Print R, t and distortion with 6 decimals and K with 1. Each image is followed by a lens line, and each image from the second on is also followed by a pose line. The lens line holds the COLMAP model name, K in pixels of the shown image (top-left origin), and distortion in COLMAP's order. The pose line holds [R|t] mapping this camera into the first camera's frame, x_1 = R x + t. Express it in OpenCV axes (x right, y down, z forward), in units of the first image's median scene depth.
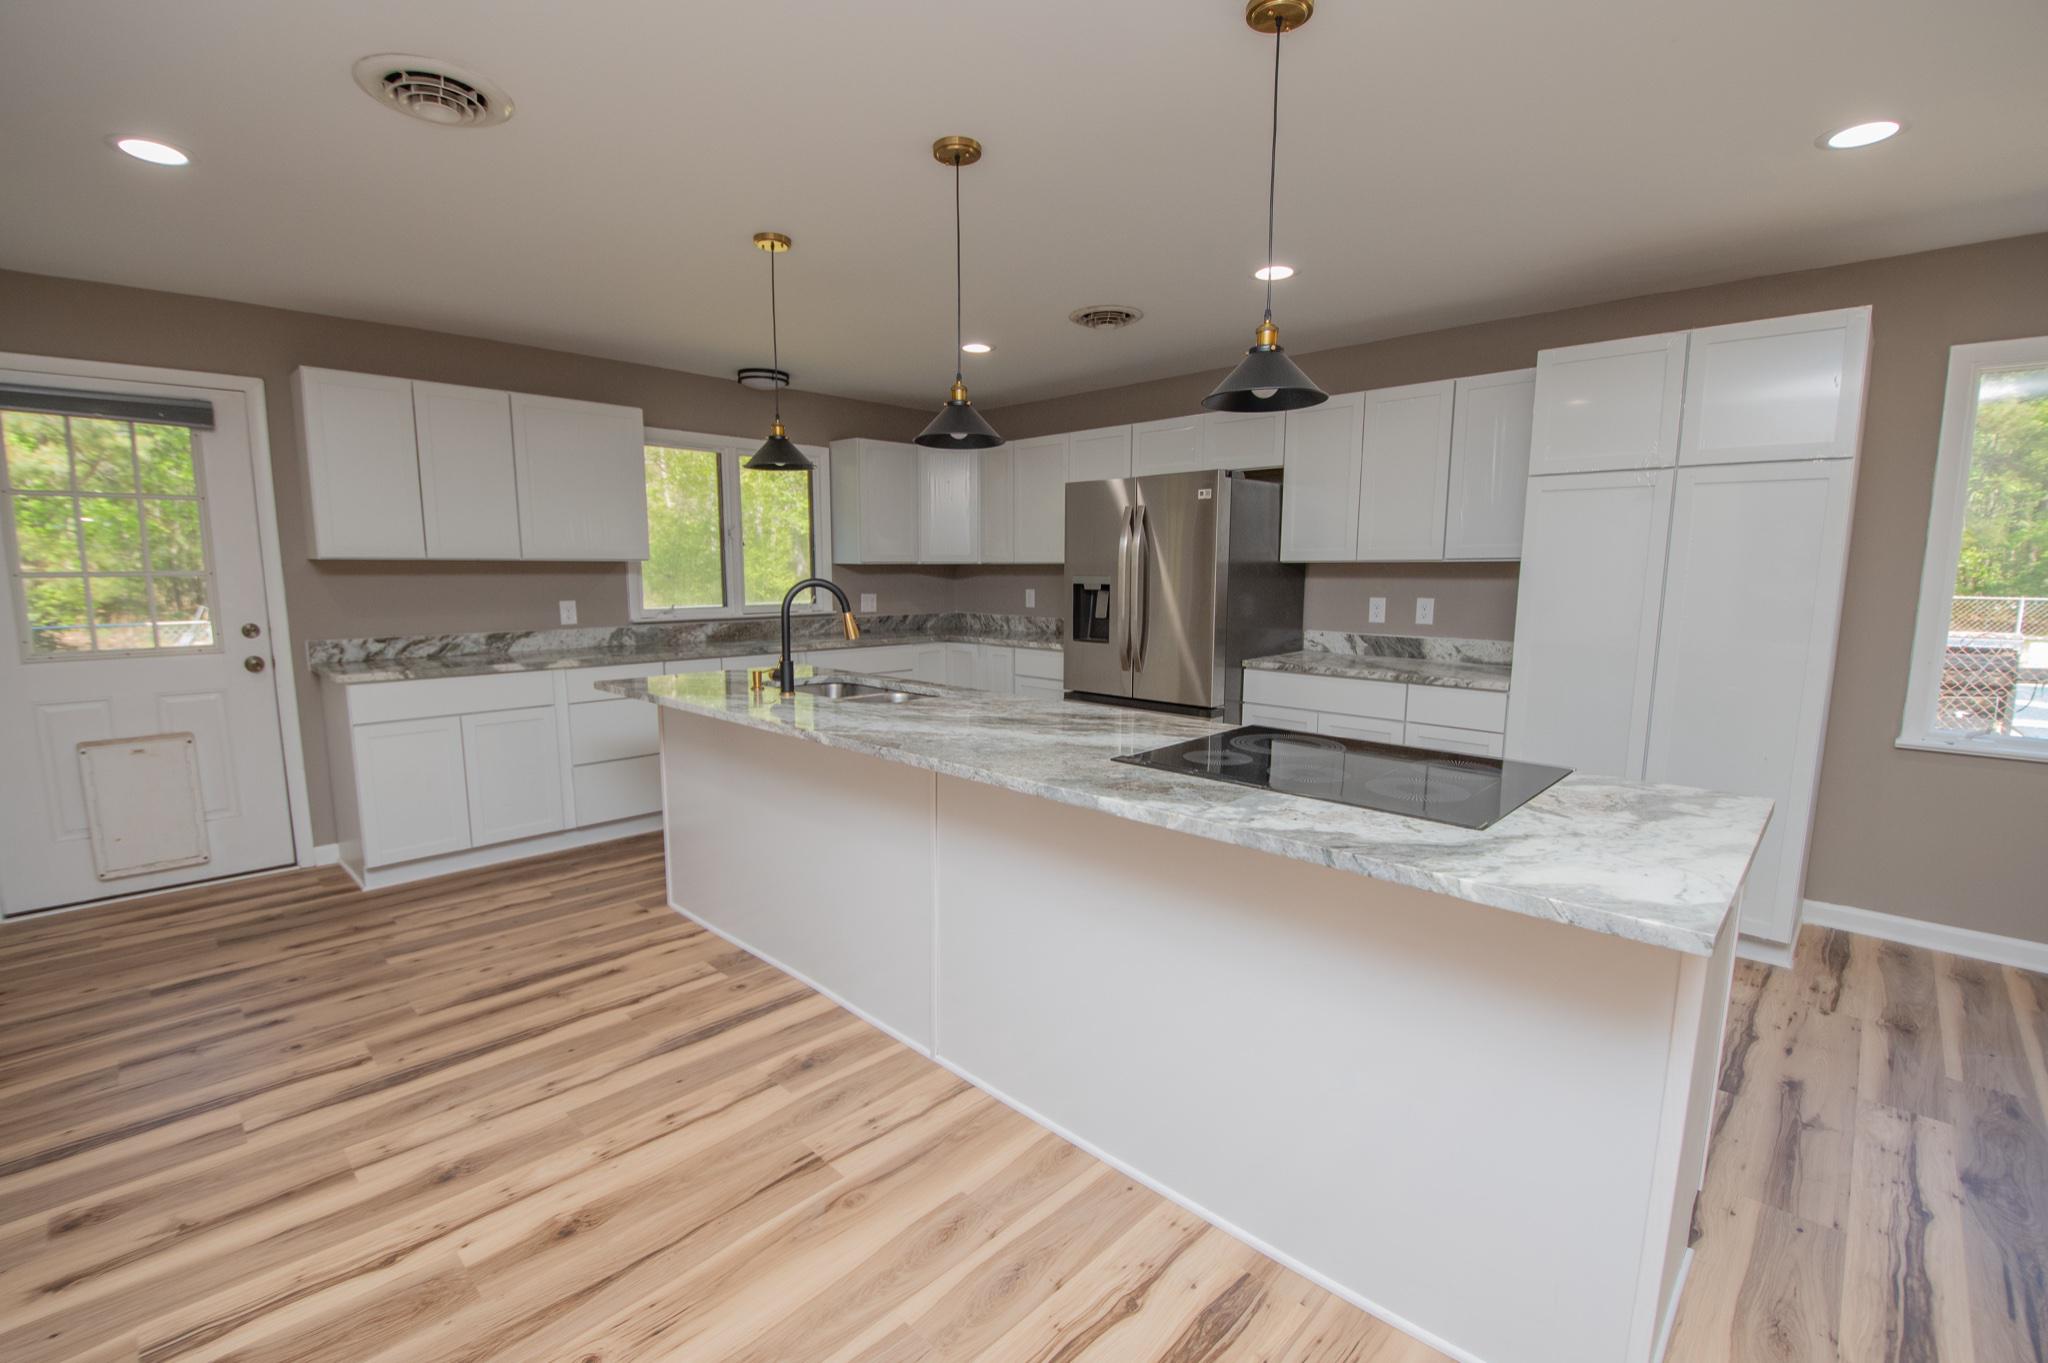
lens RADIAL K [[896.7, 0, 1024.0], [0, 896.7, 681.5], [0, 0, 1]] dist [-0.004858, -0.000505]
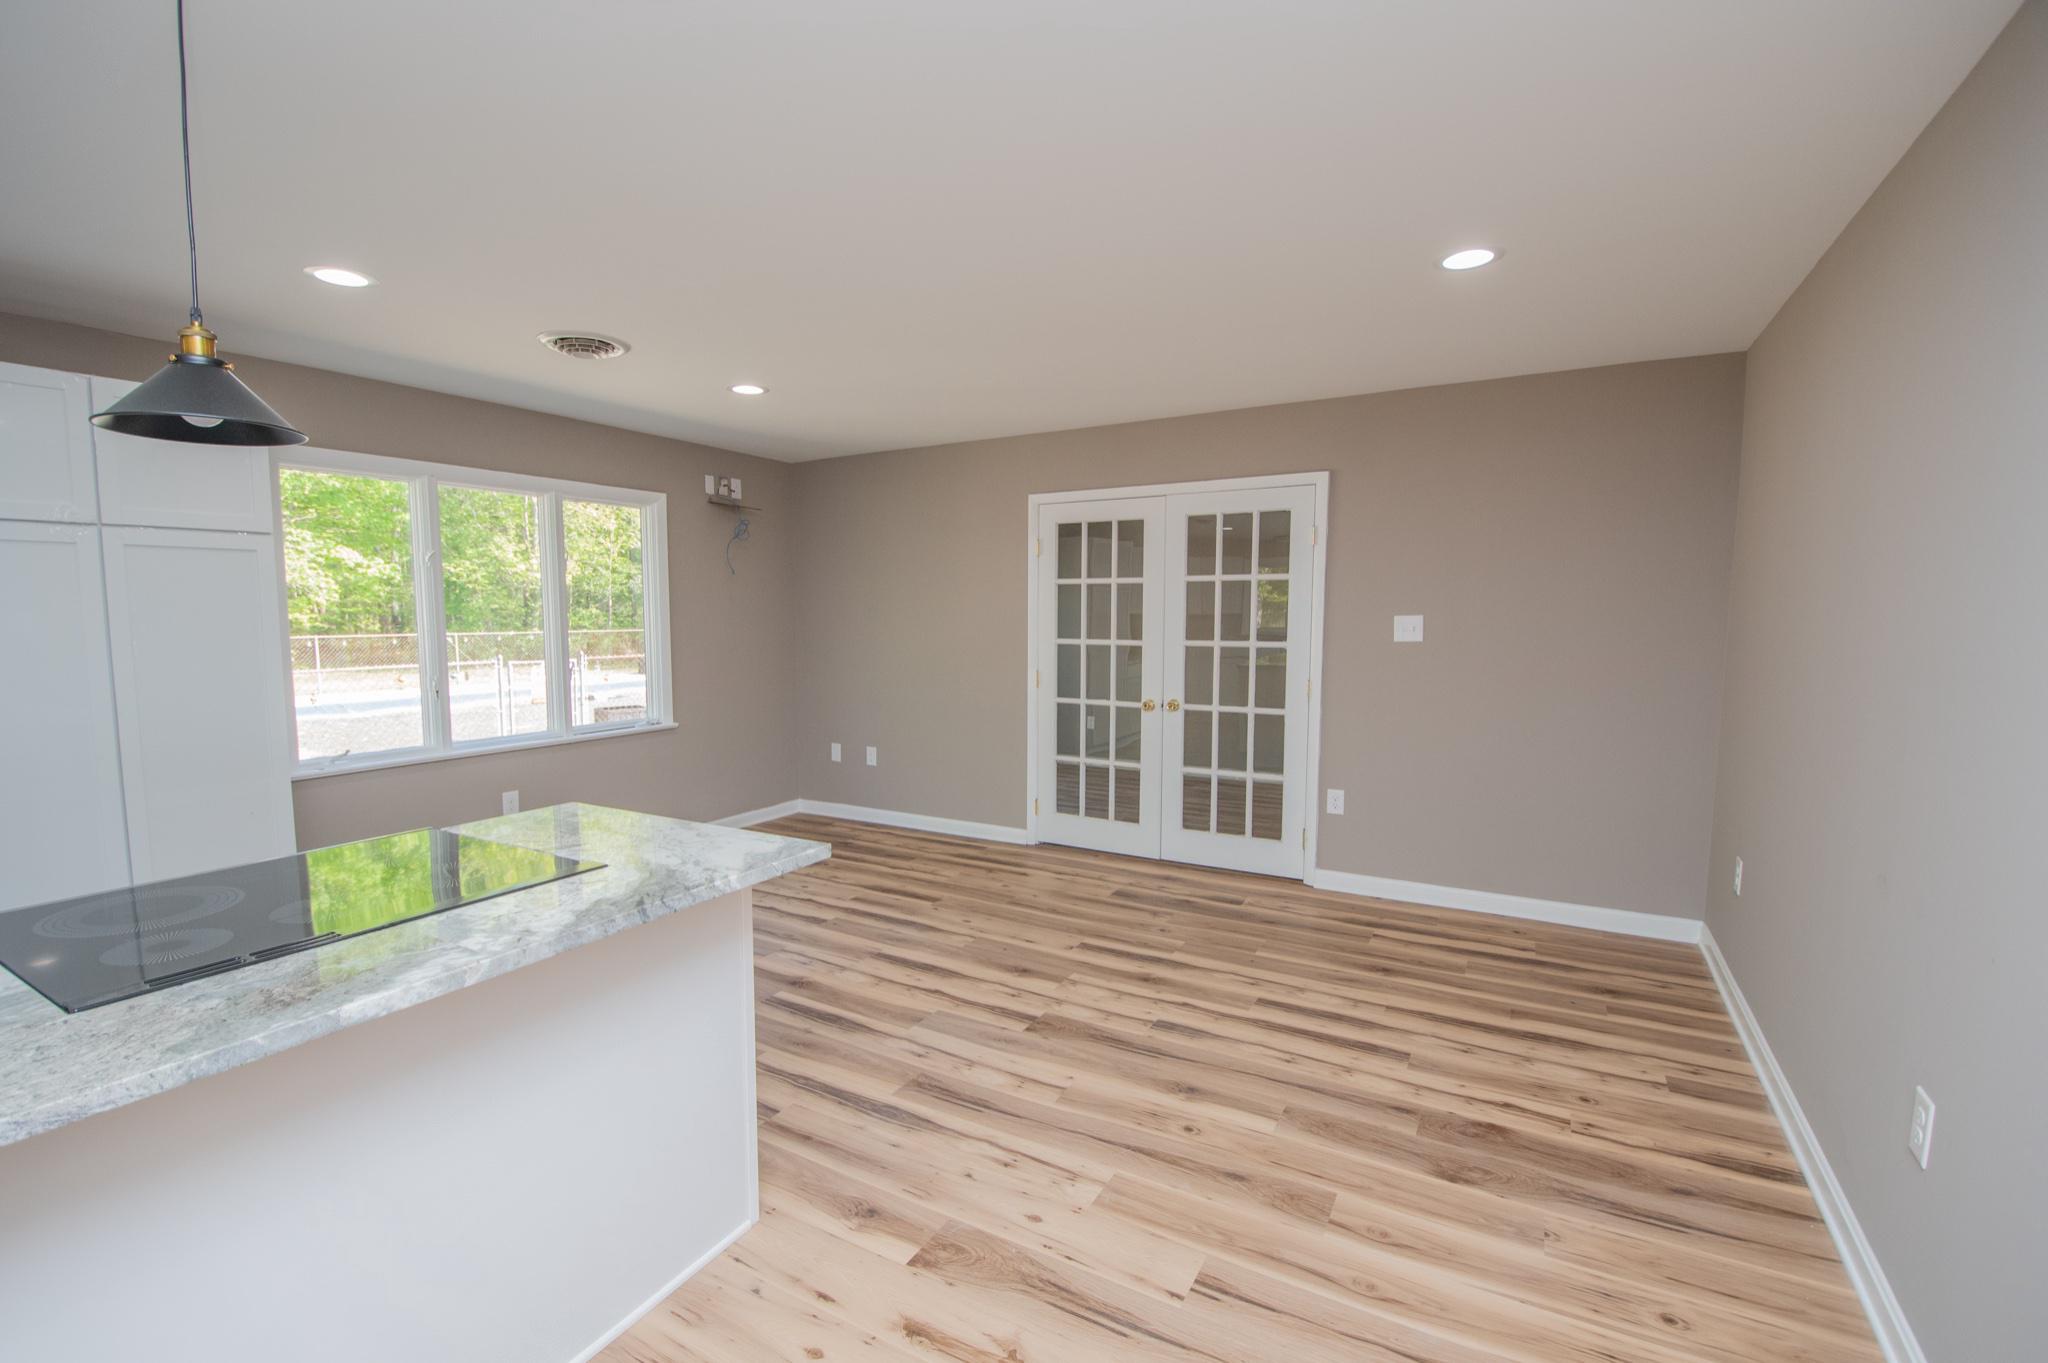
lens RADIAL K [[895.2, 0, 1009.8], [0, 895.2, 694.8], [0, 0, 1]] dist [0.022262, -0.025537]
pose [[-0.248169, -0.086699, 0.964829, -0.467995], [0.123600, 0.985013, 0.120305, -0.084393], [-0.960799, 0.149109, -0.233733, 0.454489]]
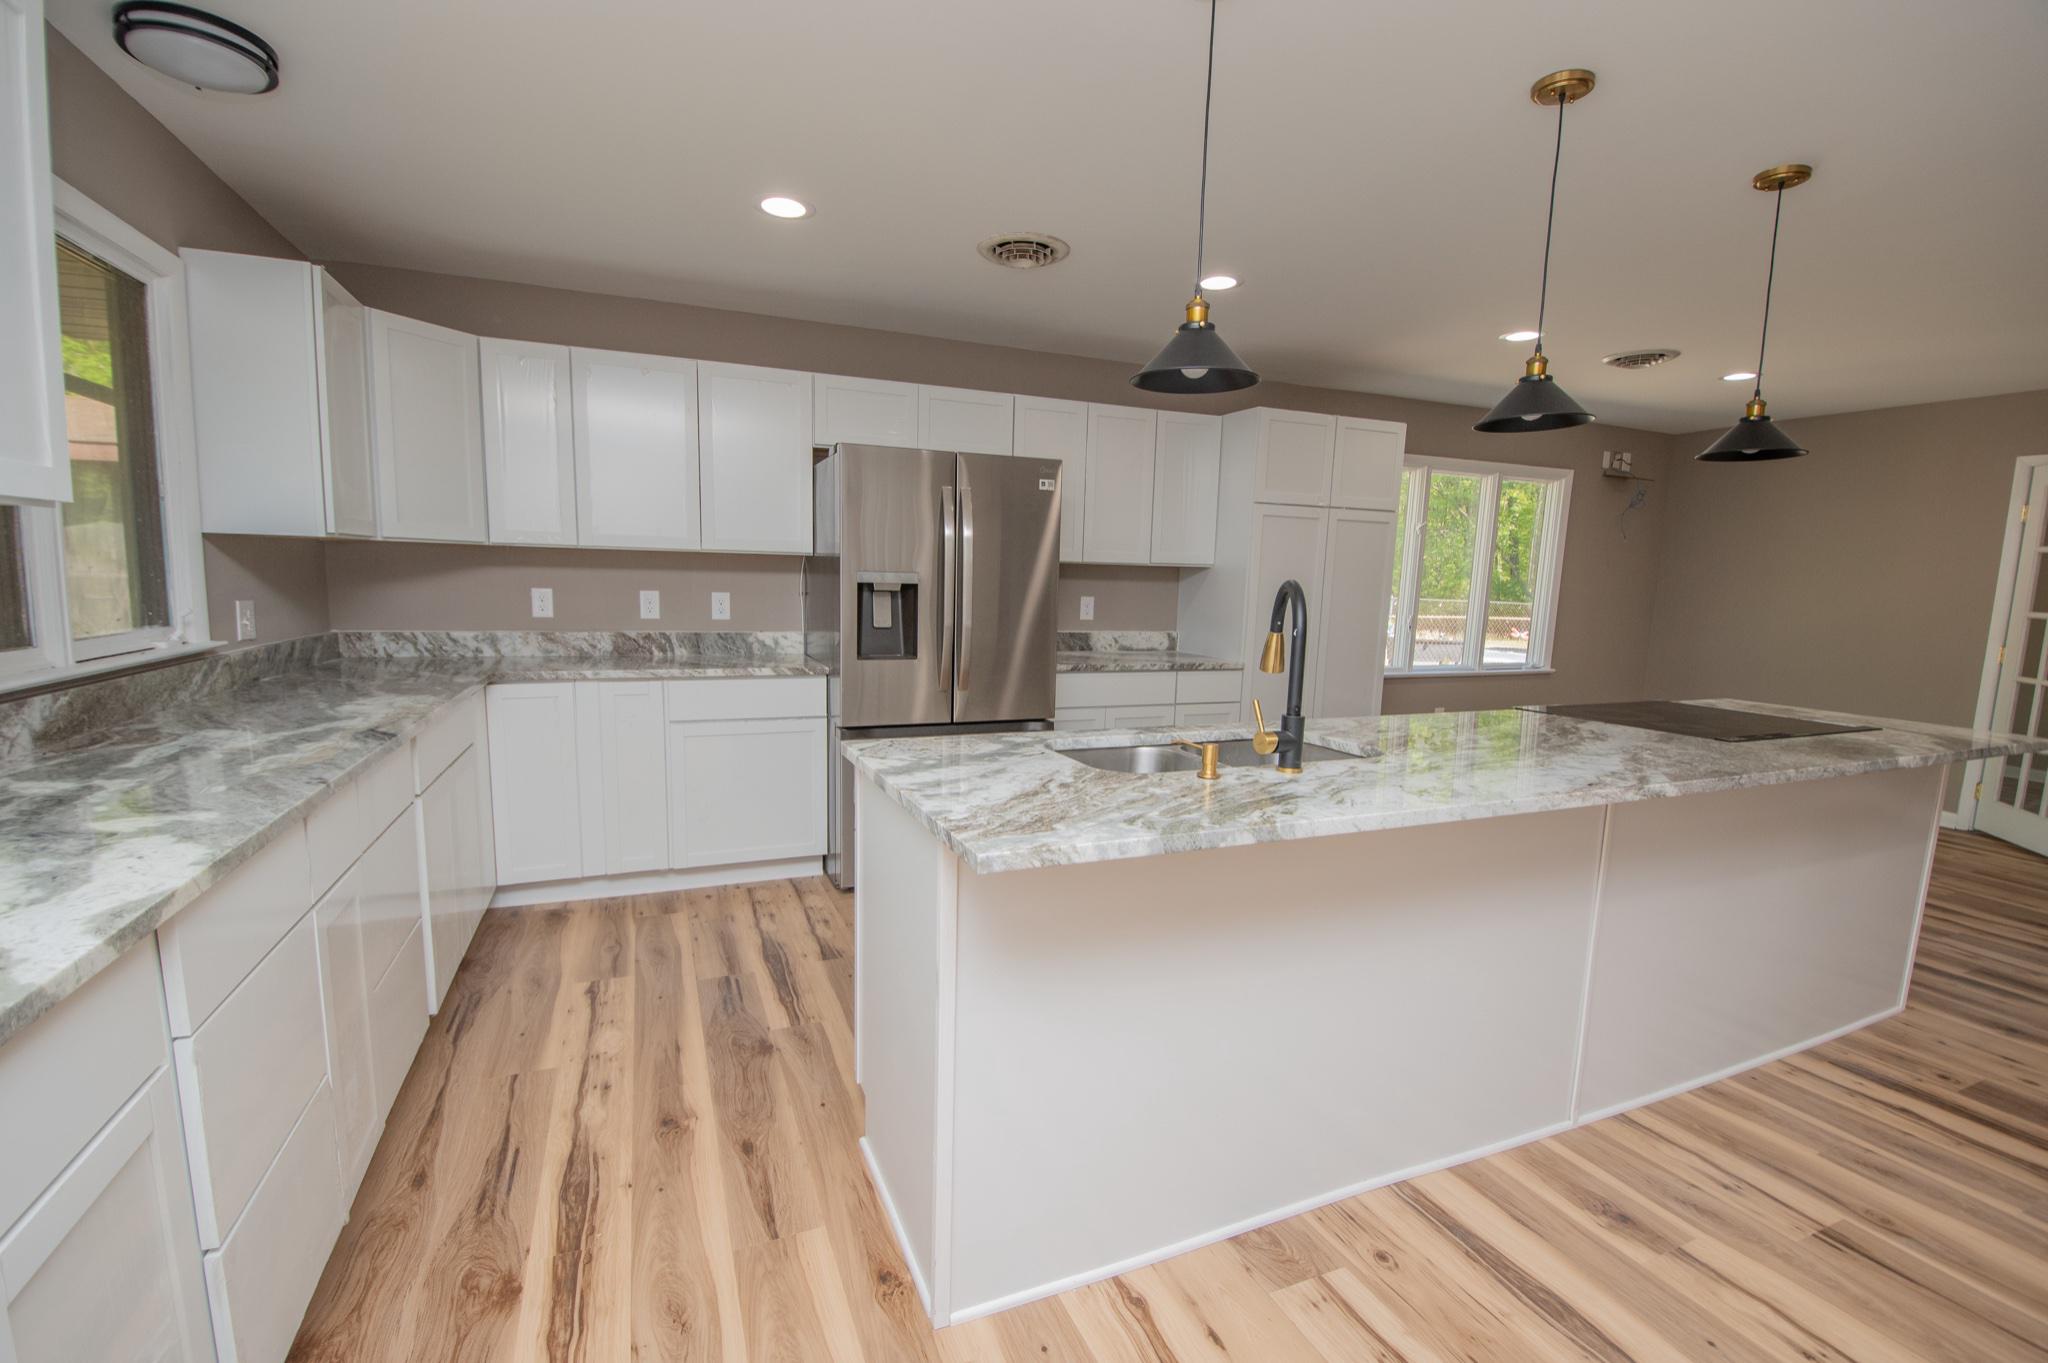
lens RADIAL K [[889.4, 0, 1000.5], [0, 889.4, 683.9], [0, 0, 1]] dist [-0.013134, -0.009897]
pose [[0.407828, -0.099885, 0.907579, -1.085281], [0.091841, 0.993445, 0.068066, -0.123798], [-0.908428, 0.055593, 0.414328, 1.143167]]
